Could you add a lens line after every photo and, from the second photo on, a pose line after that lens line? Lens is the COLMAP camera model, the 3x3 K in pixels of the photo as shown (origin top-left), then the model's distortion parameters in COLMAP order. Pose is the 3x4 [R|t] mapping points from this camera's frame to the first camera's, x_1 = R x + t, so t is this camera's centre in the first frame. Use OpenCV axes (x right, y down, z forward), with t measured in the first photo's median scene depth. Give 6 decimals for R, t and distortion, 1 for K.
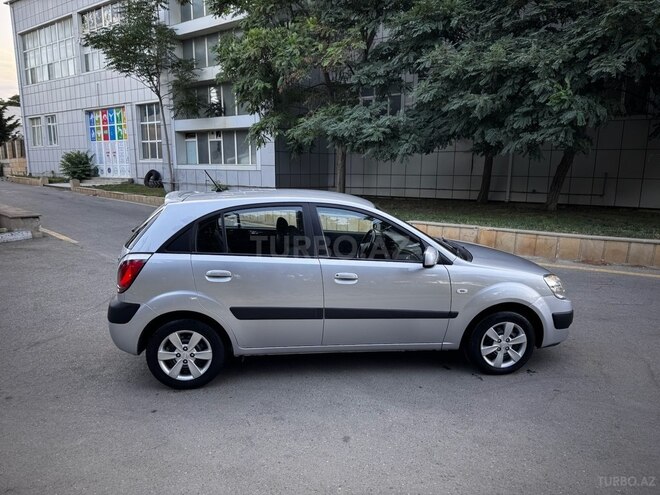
lens RADIAL K [[468.7, 0, 325.8], [0, 468.7, 255.7], [0, 0, 1]] dist [0.045420, -0.063120]
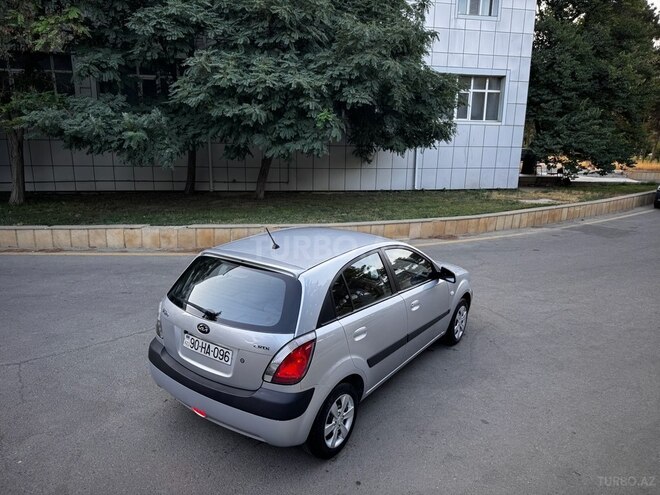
lens RADIAL K [[468.7, 0, 334.3], [0, 468.7, 253.0], [0, 0, 1]] dist [0.045420, -0.063120]
pose [[0.661396, -0.167736, 0.731041, -0.231287], [0.126703, 0.985651, 0.111523, -0.059375], [-0.739258, 0.018864, 0.673158, 0.078959]]
